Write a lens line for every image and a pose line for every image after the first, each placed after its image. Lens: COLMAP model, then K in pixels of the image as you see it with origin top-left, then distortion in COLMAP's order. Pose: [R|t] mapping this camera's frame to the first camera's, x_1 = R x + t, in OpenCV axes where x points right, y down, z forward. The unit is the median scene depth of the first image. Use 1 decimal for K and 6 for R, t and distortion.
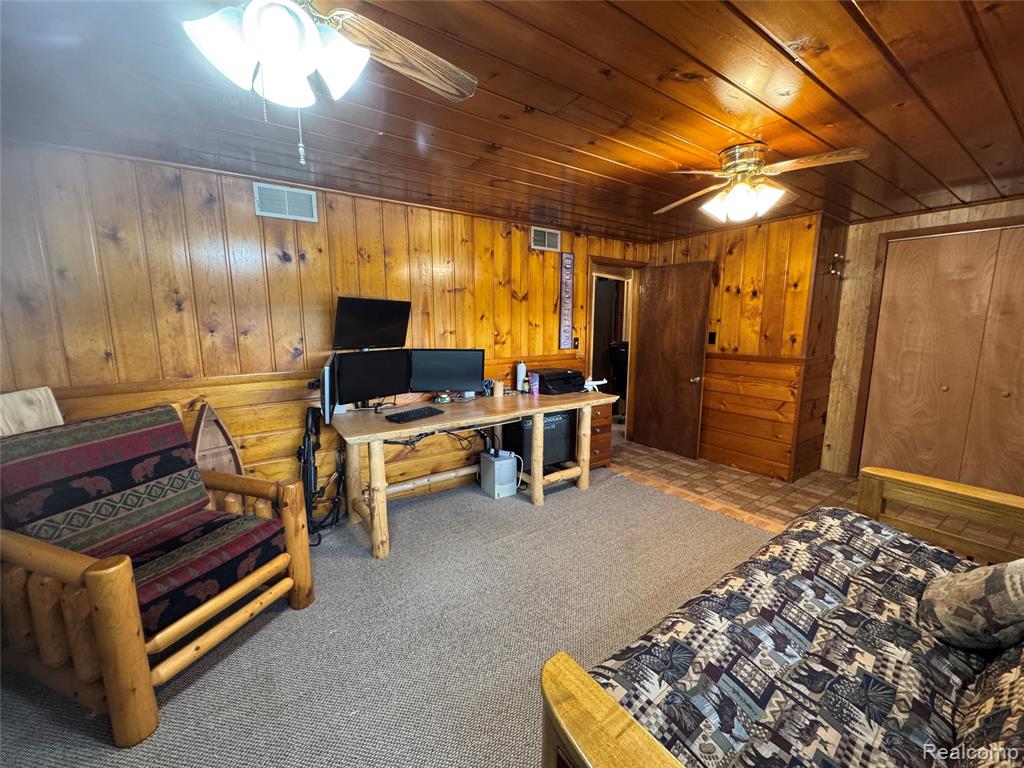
lens RADIAL K [[408.9, 0, 512.4], [0, 408.9, 384.1], [0, 0, 1]] dist [-0.004905, 0.000755]
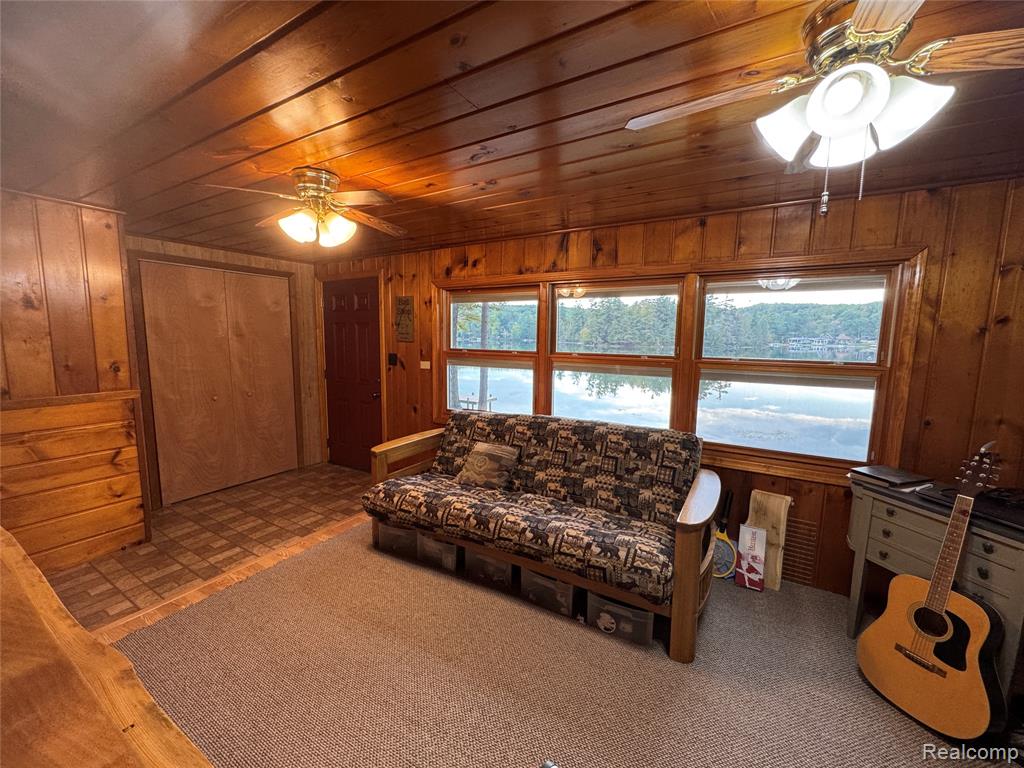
lens RADIAL K [[408.9, 0, 512.4], [0, 408.9, 384.1], [0, 0, 1]] dist [-0.004905, 0.000755]
pose [[-0.413300, -0.109864, 0.903943, -0.323835], [0.131057, 0.975183, 0.178444, -0.115340], [-0.901114, 0.192219, -0.388645, 0.608864]]
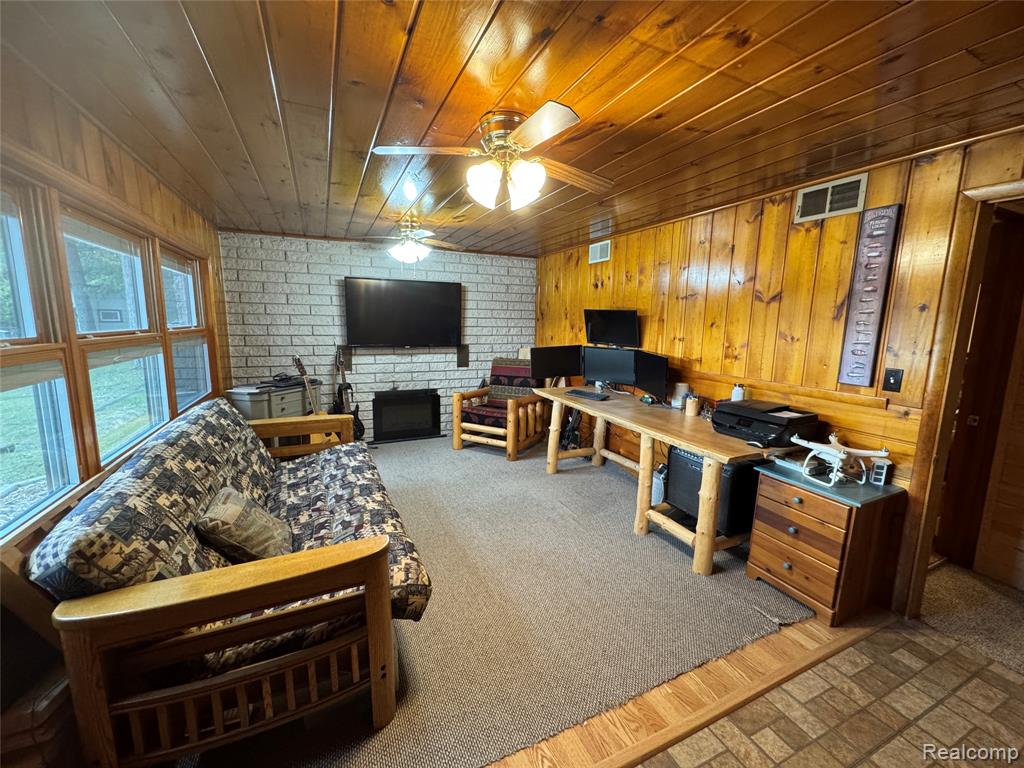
lens RADIAL K [[408.9, 0, 512.4], [0, 408.9, 384.1], [0, 0, 1]] dist [-0.004905, 0.000755]
pose [[-0.173105, 0.152136, -0.973082, 0.837026], [-0.168975, 0.968761, 0.181520, -0.123235], [0.970300, 0.195849, -0.141990, 0.712757]]
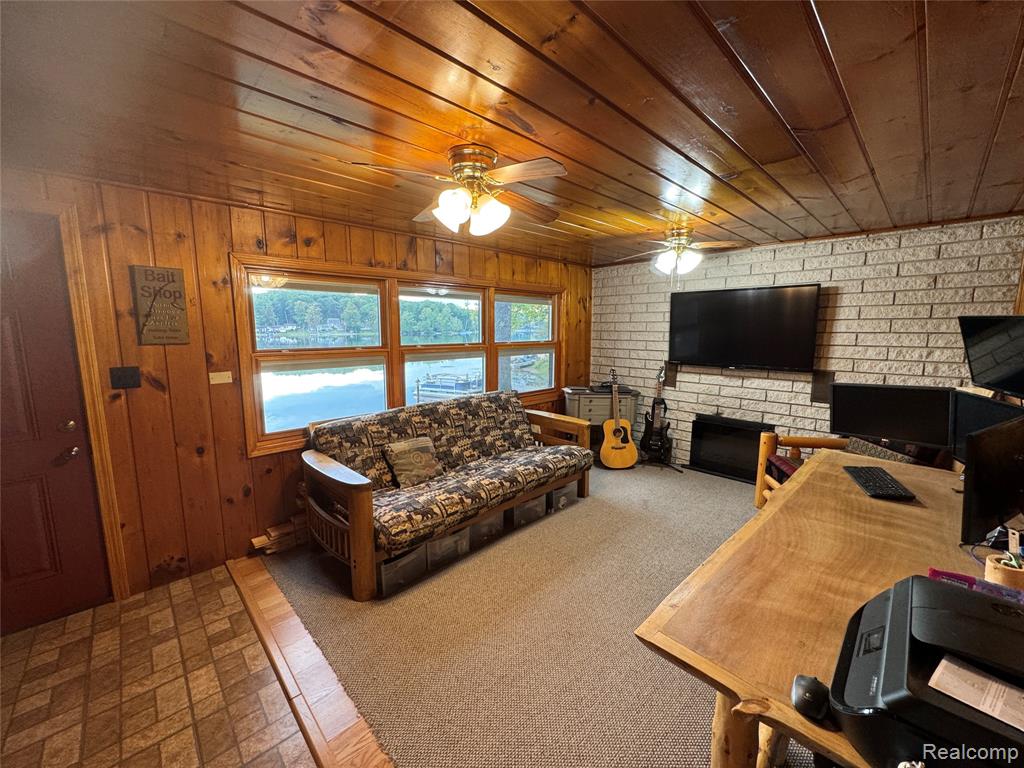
lens RADIAL K [[408.9, 0, 512.4], [0, 408.9, 384.1], [0, 0, 1]] dist [-0.004905, 0.000755]
pose [[-0.987251, 0.024846, -0.157221, 0.365202], [-0.021600, 0.957692, 0.286982, -0.206091], [0.157700, 0.286719, -0.944946, 1.140663]]
